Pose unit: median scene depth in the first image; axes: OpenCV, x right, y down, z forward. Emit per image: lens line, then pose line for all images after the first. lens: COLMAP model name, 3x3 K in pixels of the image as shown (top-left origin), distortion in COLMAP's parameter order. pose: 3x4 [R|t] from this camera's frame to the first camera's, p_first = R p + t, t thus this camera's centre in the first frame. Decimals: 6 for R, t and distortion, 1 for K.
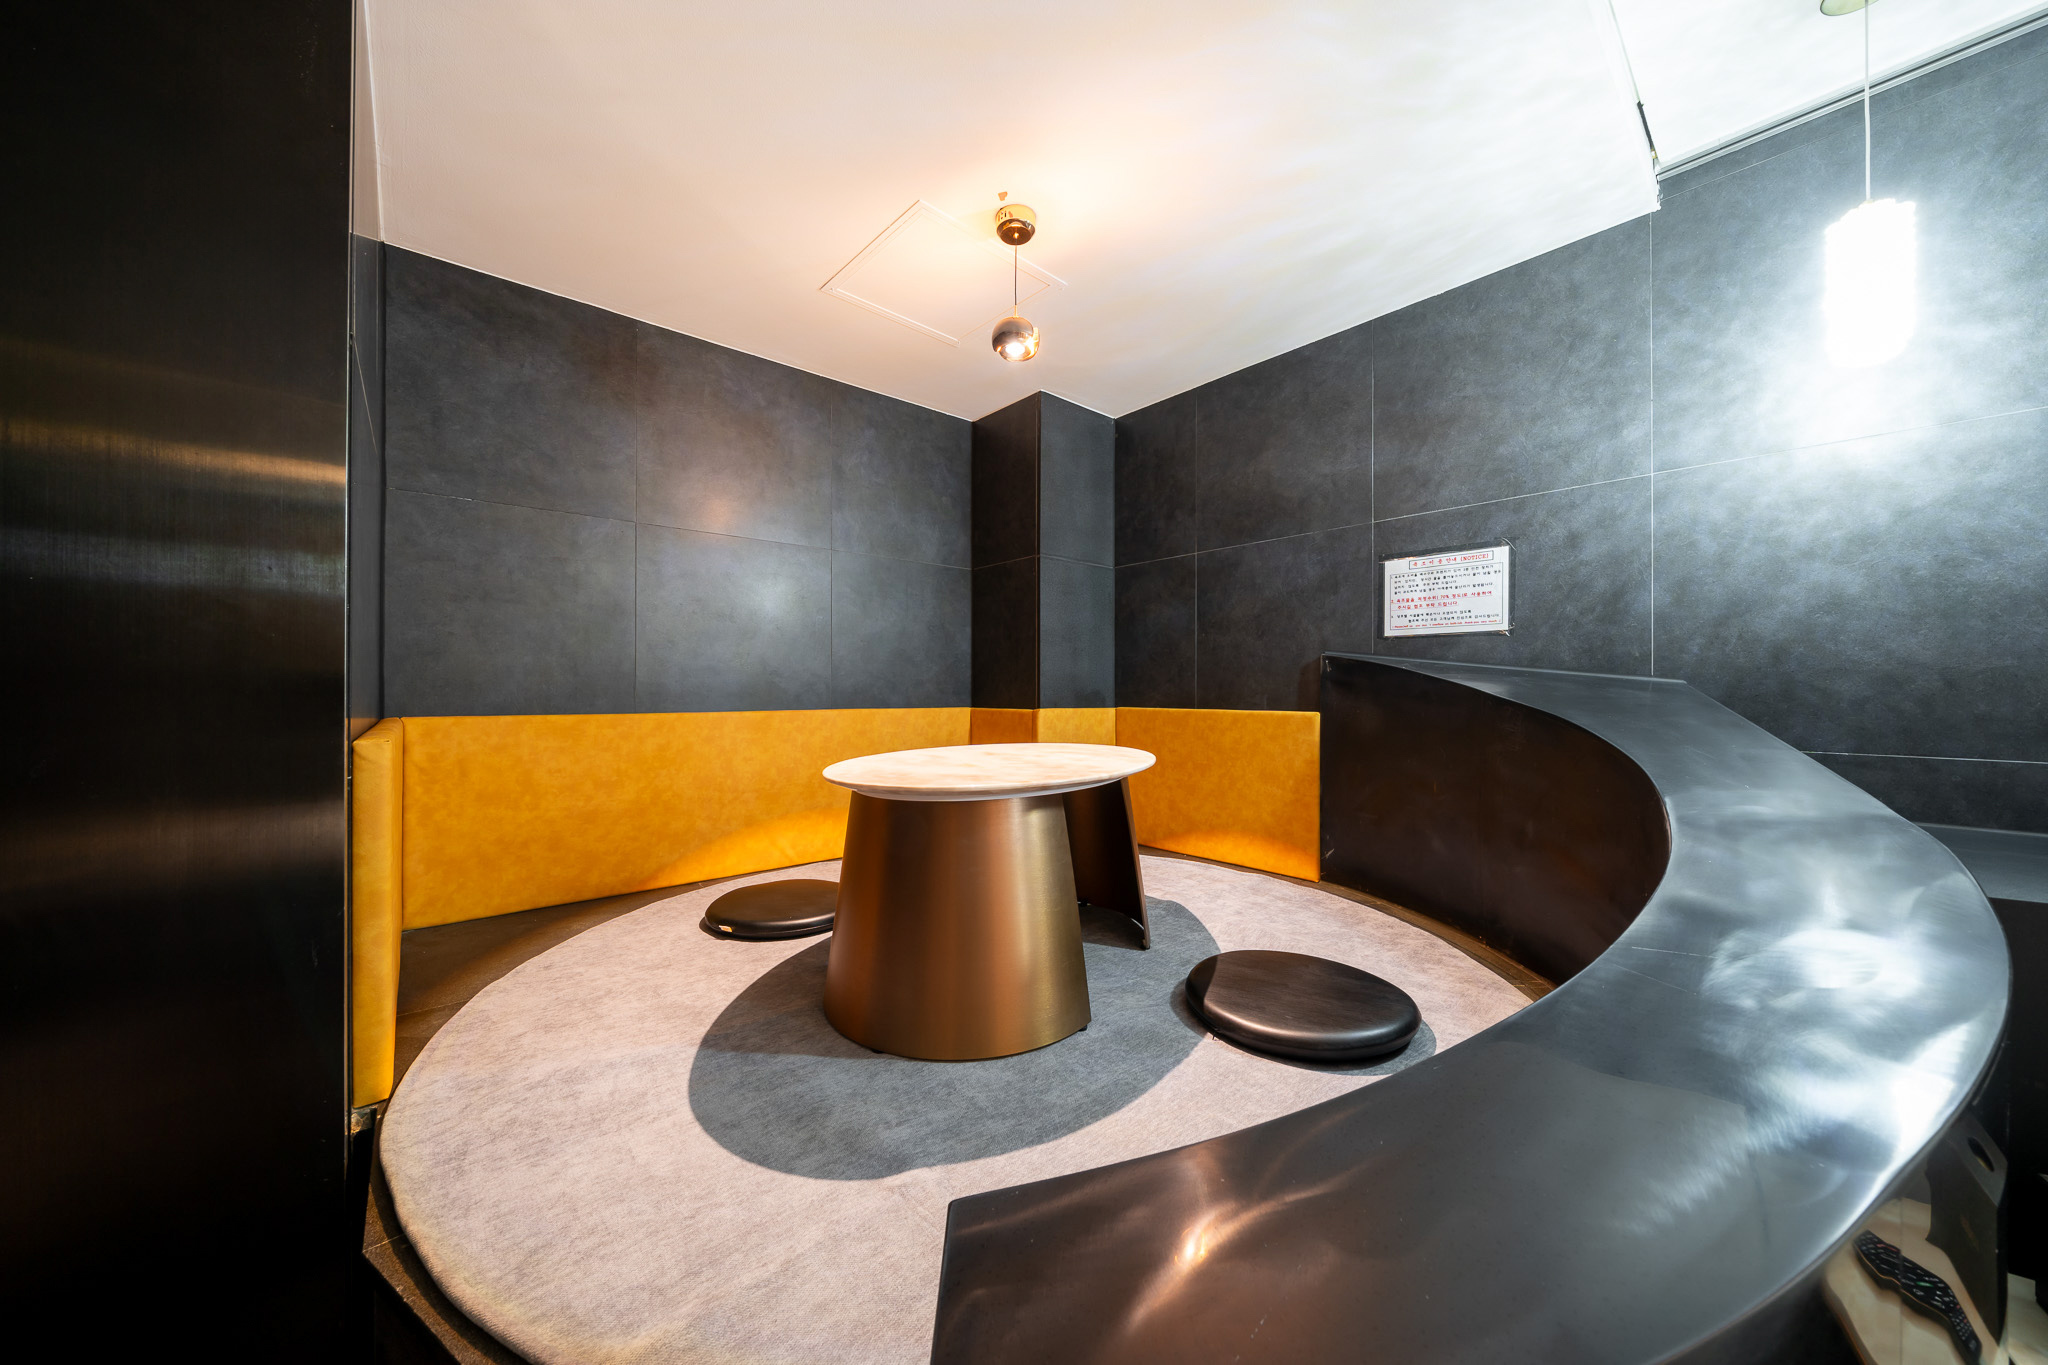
lens RADIAL K [[715.9, 0, 1022.3], [0, 715.9, 678.6], [0, 0, 1]] dist [-0.003057, -0.000035]
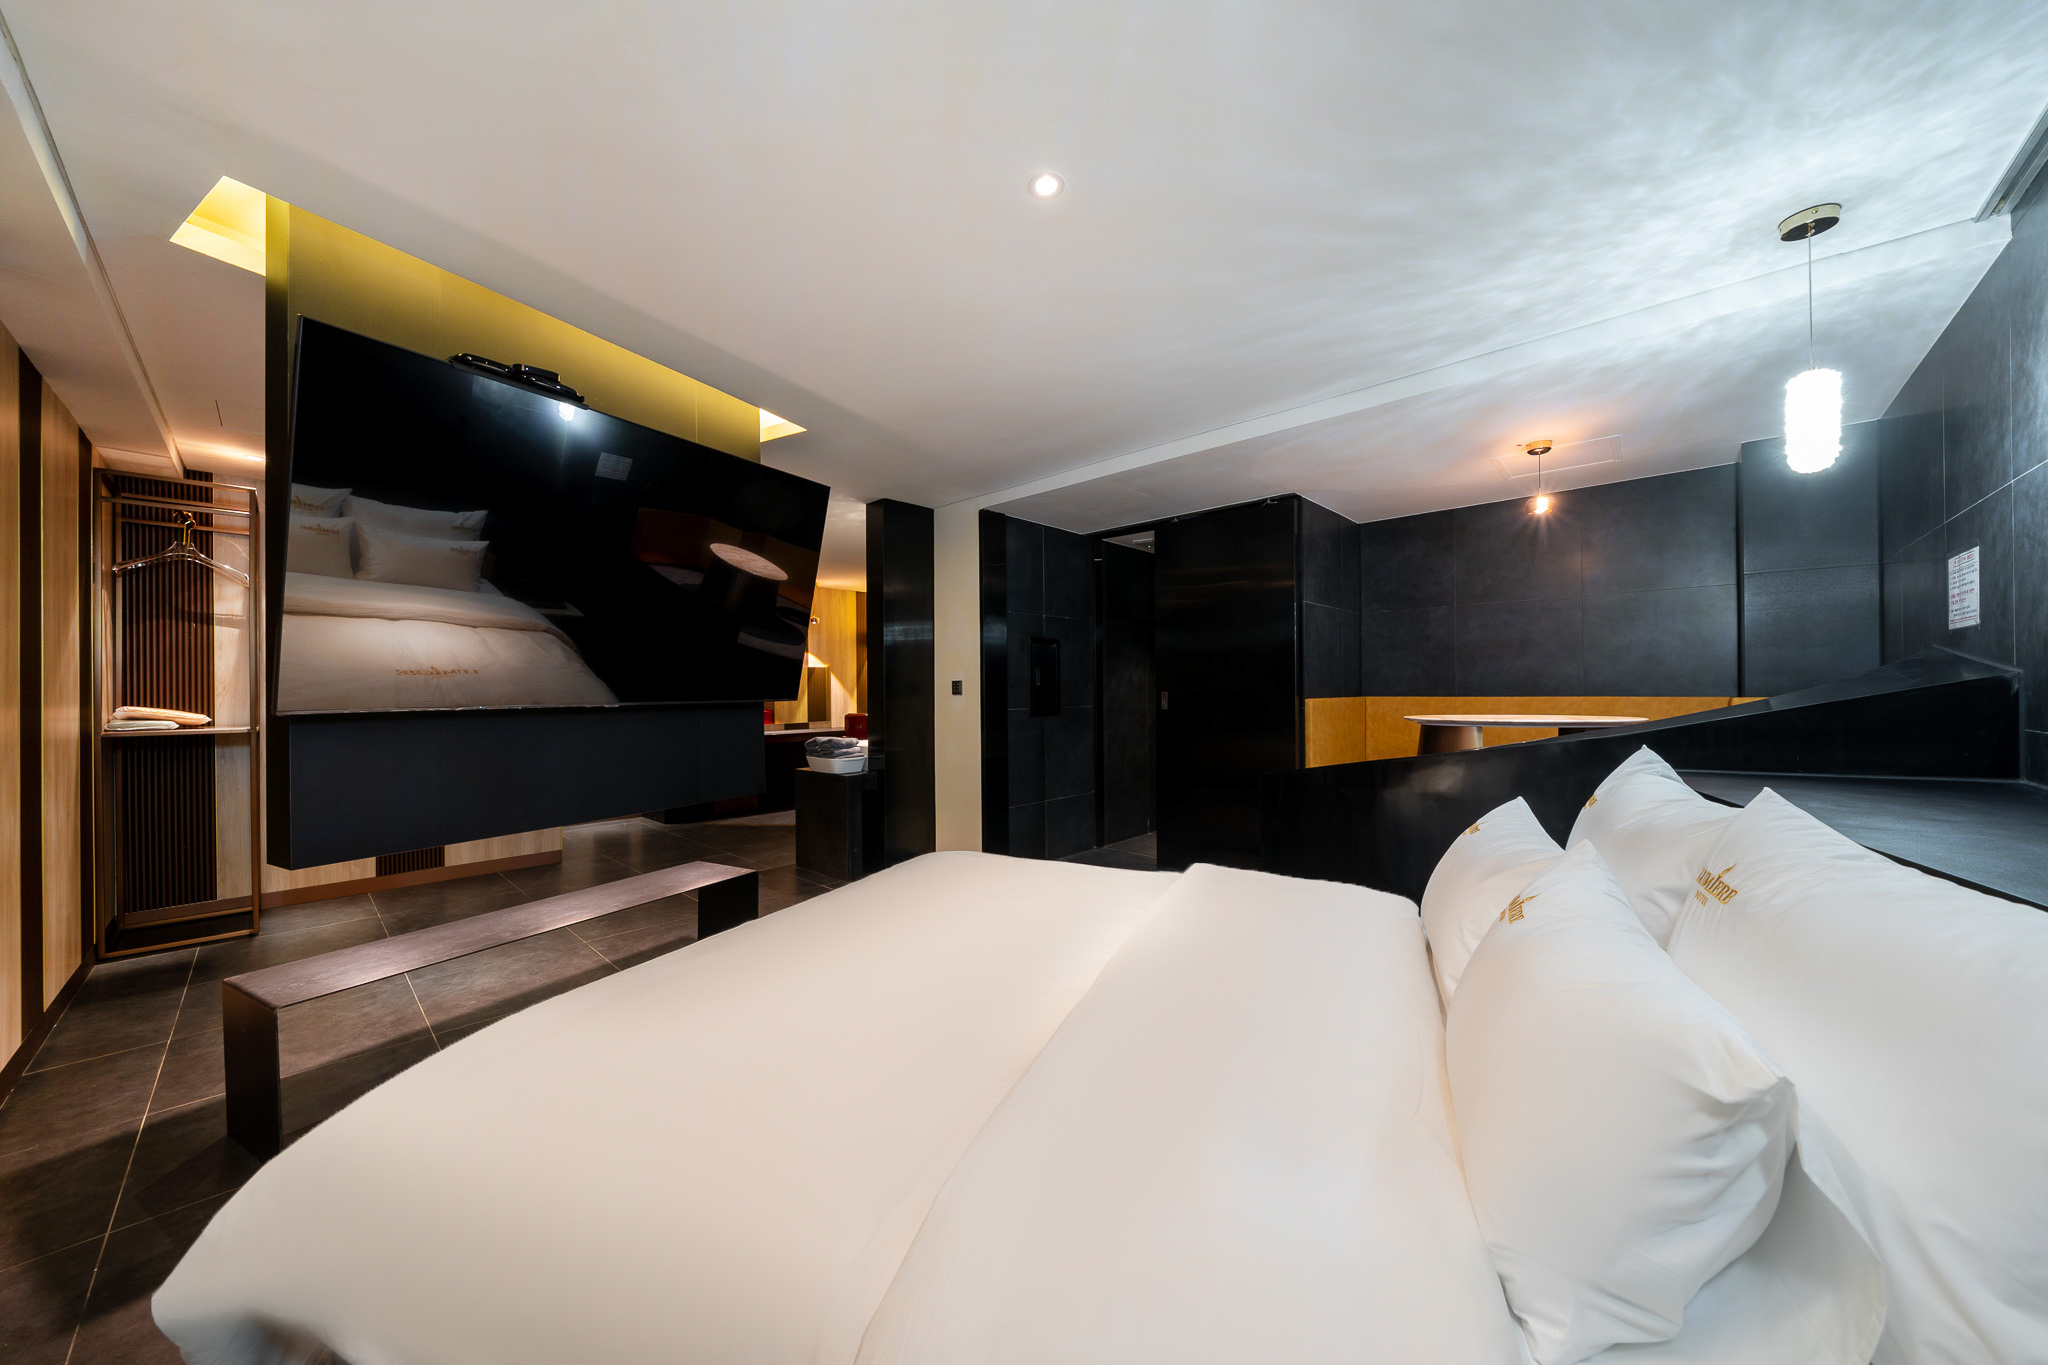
lens RADIAL K [[715.9, 0, 1013.4], [0, 715.9, 689.2], [0, 0, 1]] dist [-0.003057, -0.000035]
pose [[0.097017, -0.002166, -0.995280, 2.078747], [0.008280, 0.999965, -0.001369, 0.025793], [0.995248, -0.008108, 0.097031, -0.724507]]
